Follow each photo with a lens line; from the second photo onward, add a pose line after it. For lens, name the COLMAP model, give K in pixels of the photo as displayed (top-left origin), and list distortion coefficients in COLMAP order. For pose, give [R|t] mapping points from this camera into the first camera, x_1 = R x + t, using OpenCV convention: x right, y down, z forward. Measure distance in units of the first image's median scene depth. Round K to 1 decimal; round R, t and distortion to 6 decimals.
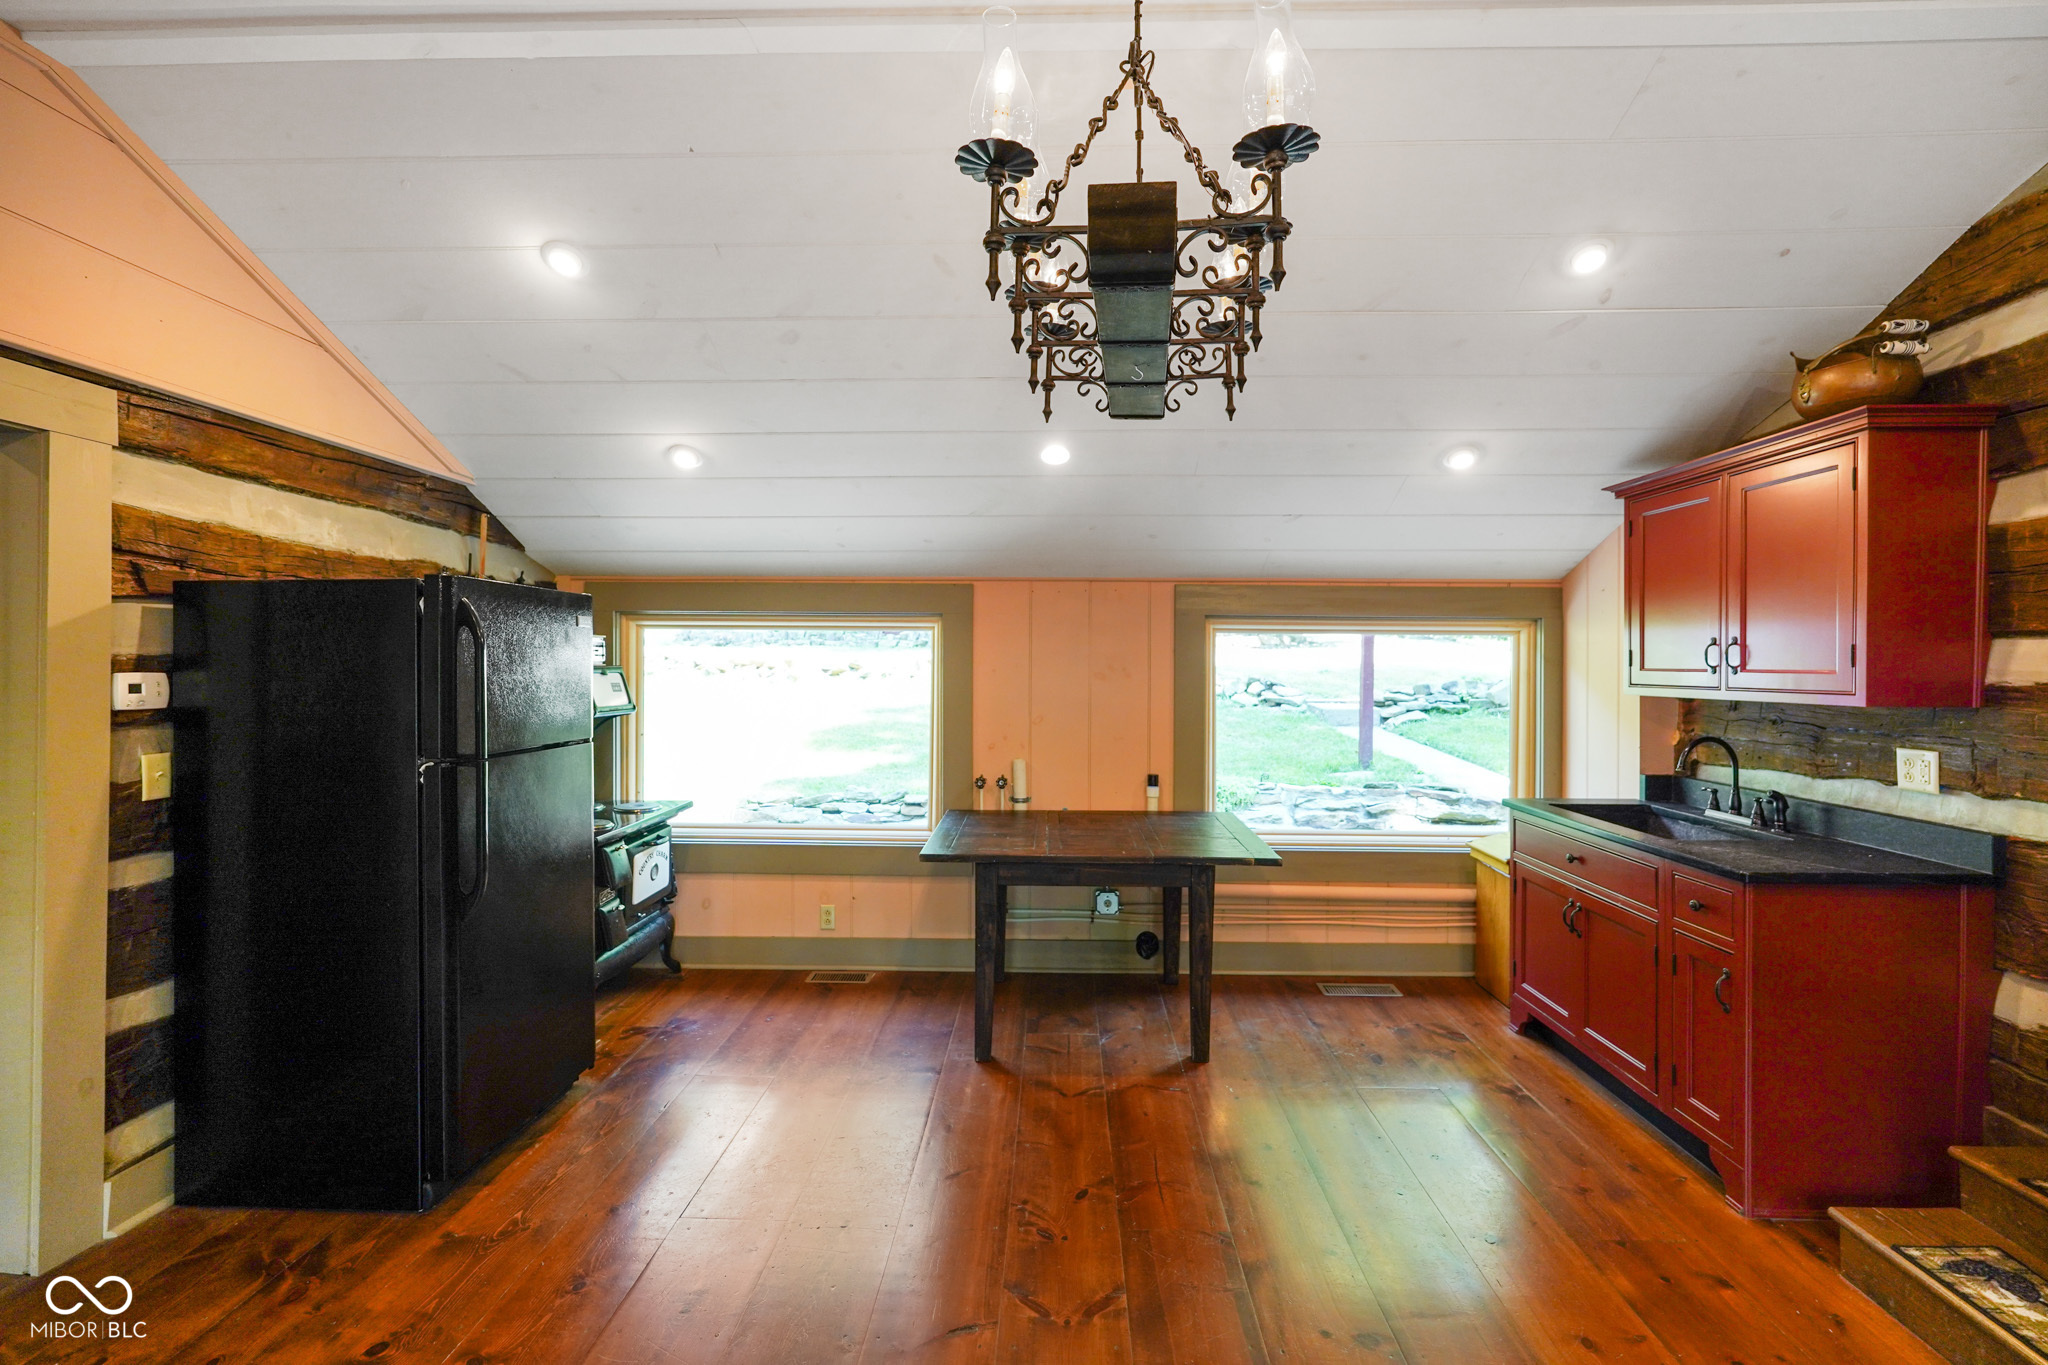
lens RADIAL K [[922.0, 0, 1019.3], [0, 922.0, 662.3], [0, 0, 1]] dist [-0.013102, 0.006931]
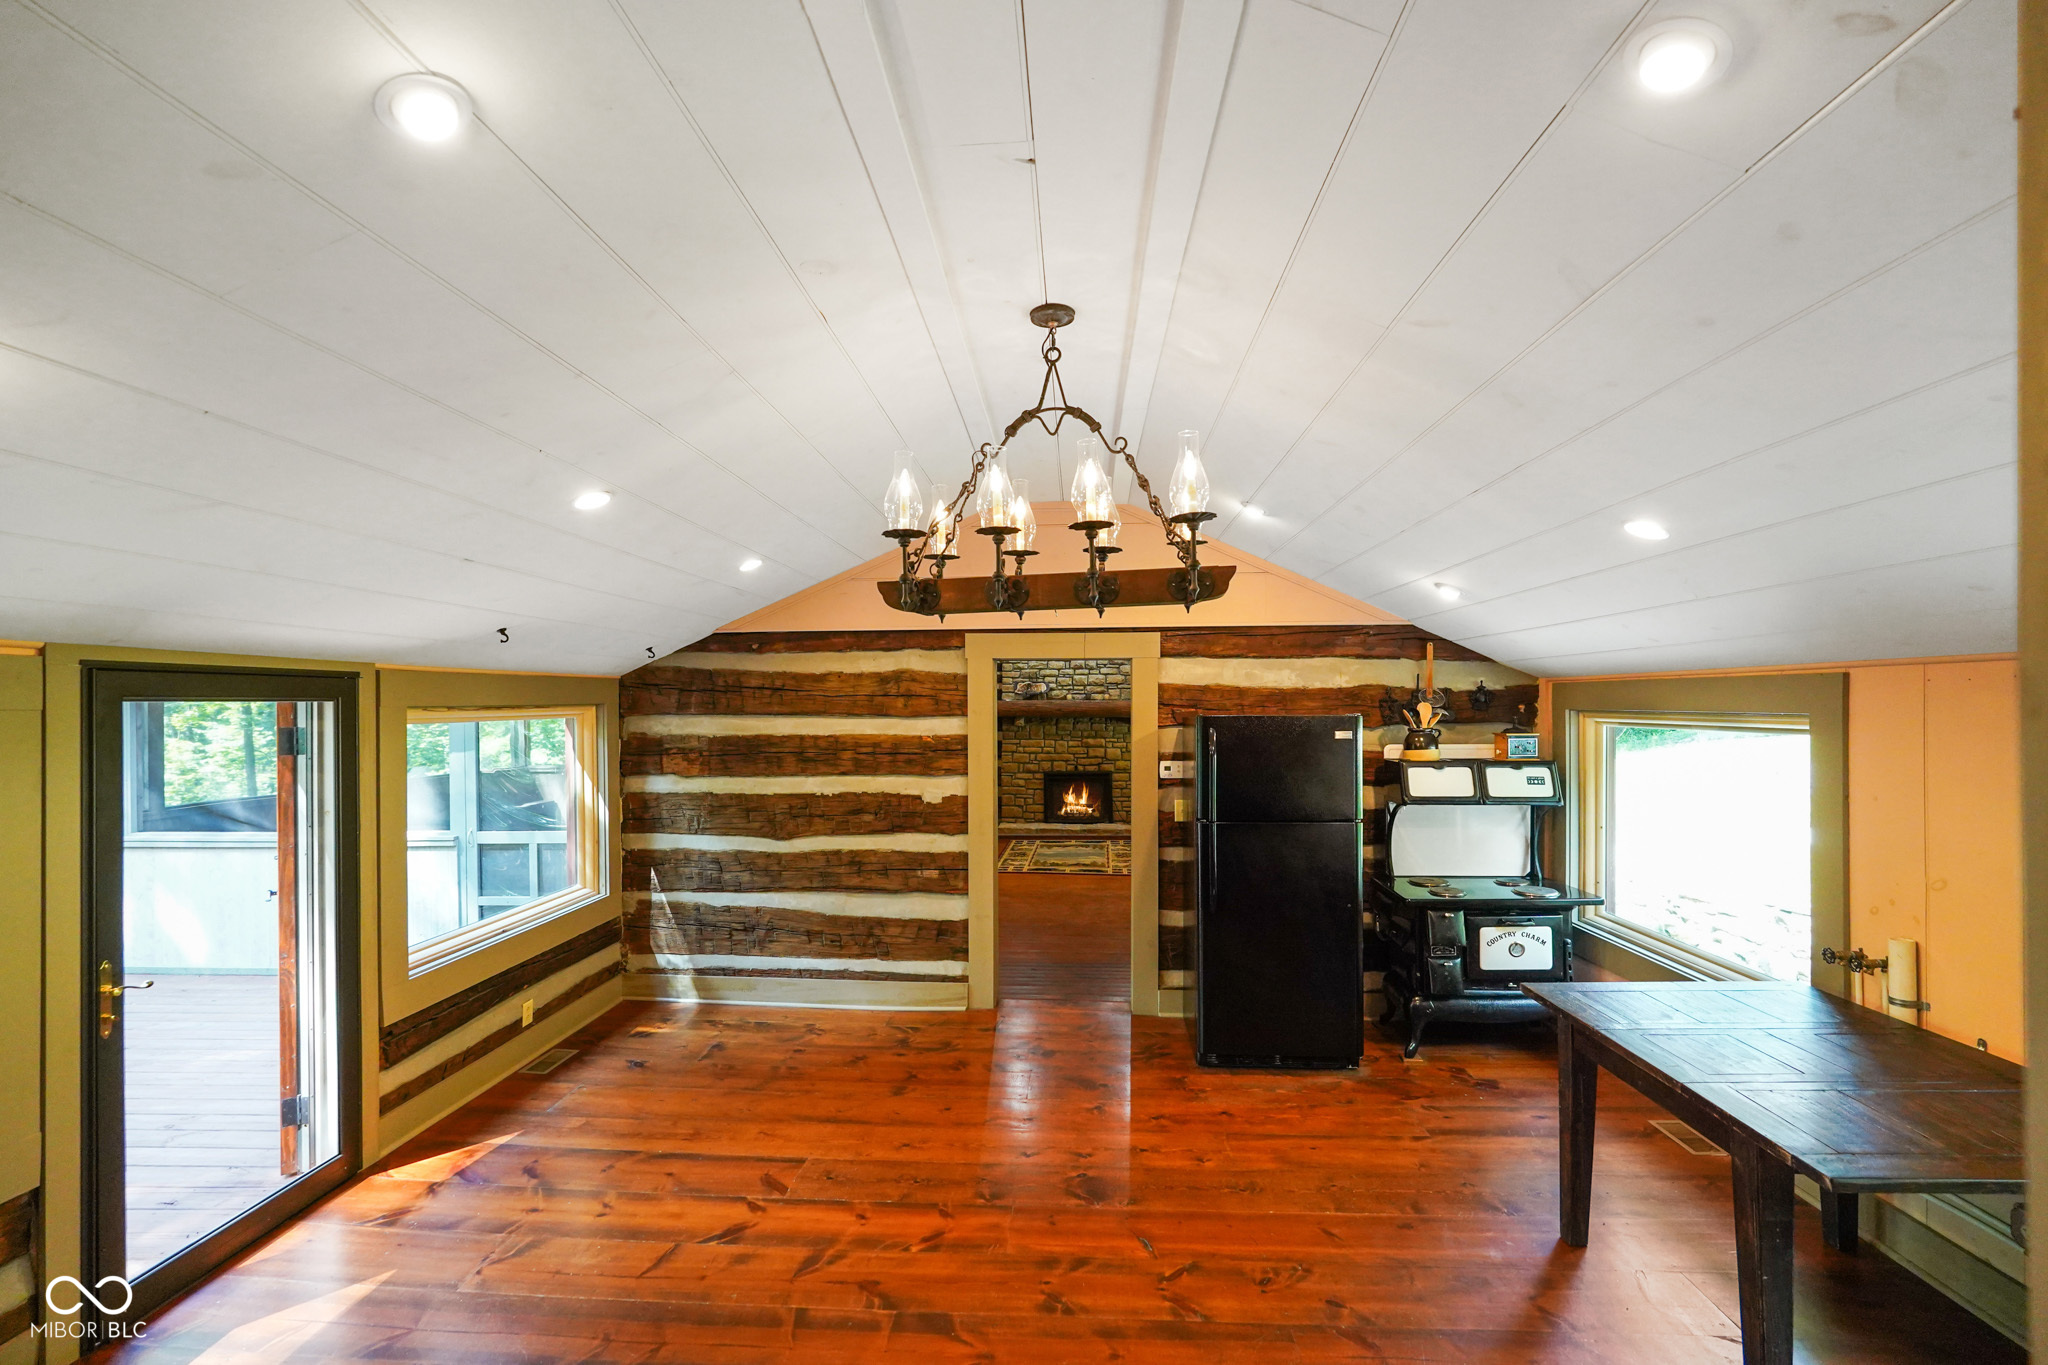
lens RADIAL K [[924.4, 0, 1021.1], [0, 924.4, 702.5], [0, 0, 1]] dist [-0.013227, 0.001172]
pose [[-0.031926, -0.005839, -0.999473, 0.803613], [0.008831, 0.999942, -0.006124, -0.076381], [0.999451, -0.009022, -0.031872, 0.480029]]
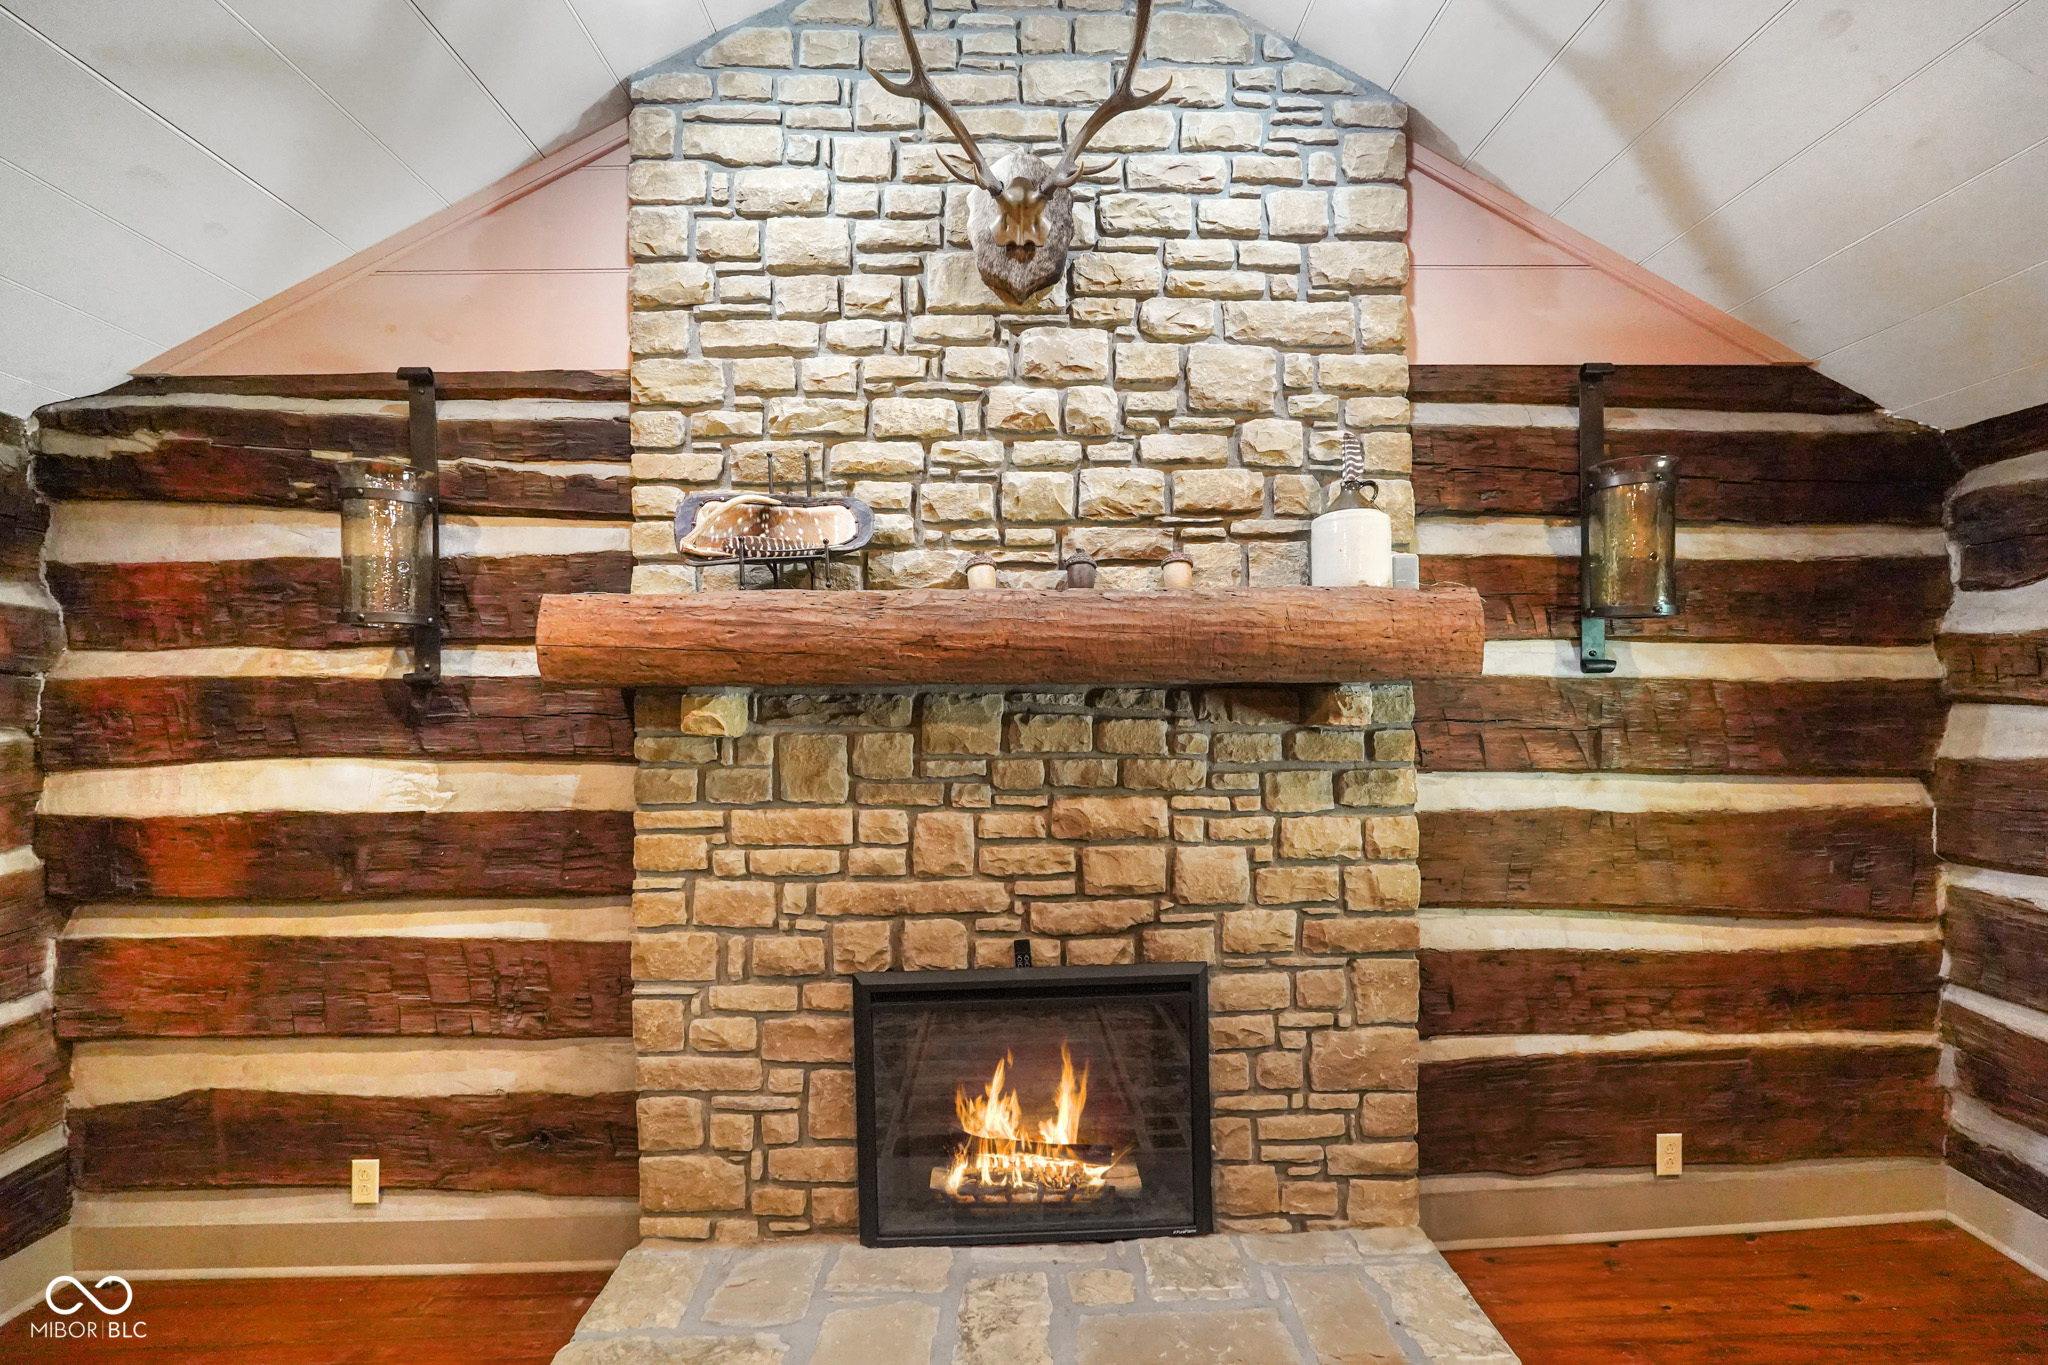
lens RADIAL K [[1004.5, 0, 1033.2], [0, 1004.5, 714.3], [0, 0, 1]] dist [-0.024964, 0.015432]
pose [[0.055858, -0.007762, -0.998409, -1.899902], [0.019090, 0.999795, -0.006705, -0.017484], [0.998256, -0.018685, 0.055995, 0.543390]]
